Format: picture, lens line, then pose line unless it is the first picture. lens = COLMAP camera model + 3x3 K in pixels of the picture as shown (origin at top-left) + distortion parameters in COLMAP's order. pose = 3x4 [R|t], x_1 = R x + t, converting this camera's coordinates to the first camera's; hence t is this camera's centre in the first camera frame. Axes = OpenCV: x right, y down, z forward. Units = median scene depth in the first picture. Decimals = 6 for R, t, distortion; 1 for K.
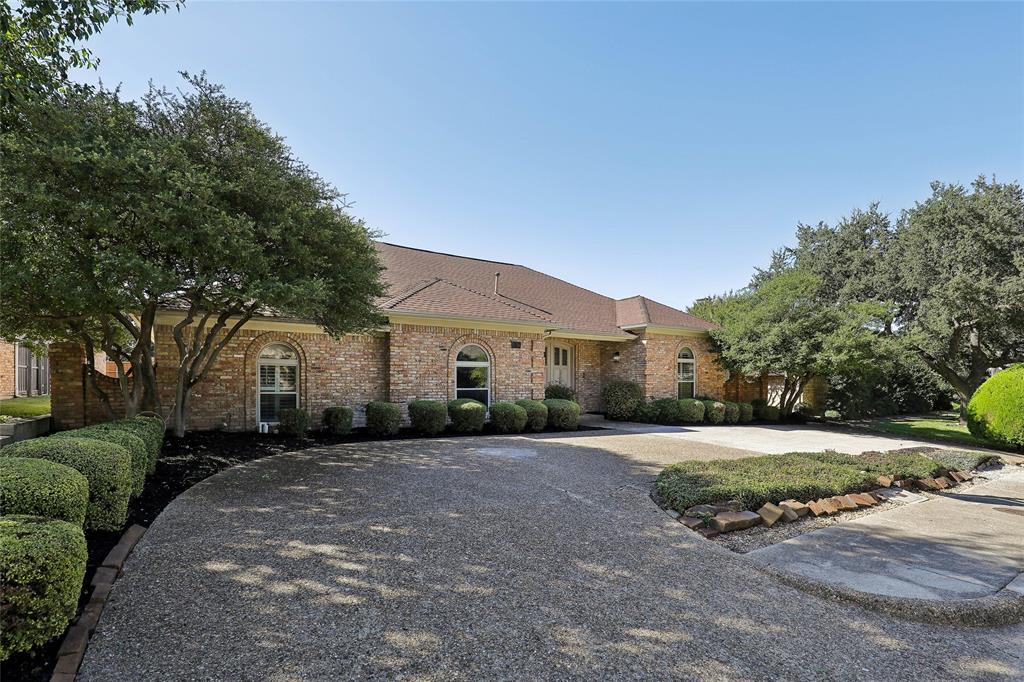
lens RADIAL K [[480.8, 0, 512.0], [0, 480.8, 341.0], [0, 0, 1]] dist [-0.002257, -0.000272]
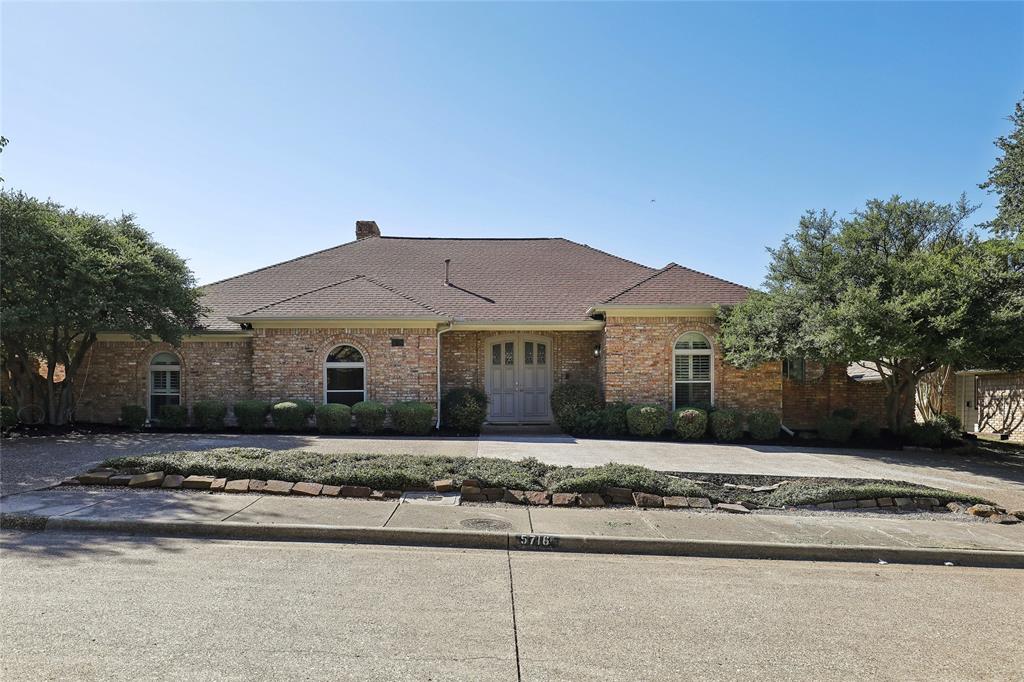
lens RADIAL K [[706.7, 0, 512.0], [0, 706.7, 341.0], [0, 0, 1]] dist [0.039468, -0.000567]
pose [[0.854170, -0.046355, -0.517923, 0.956541], [0.048425, 0.998781, -0.009528, 0.030464], [0.517734, -0.016942, 0.855374, -0.037338]]
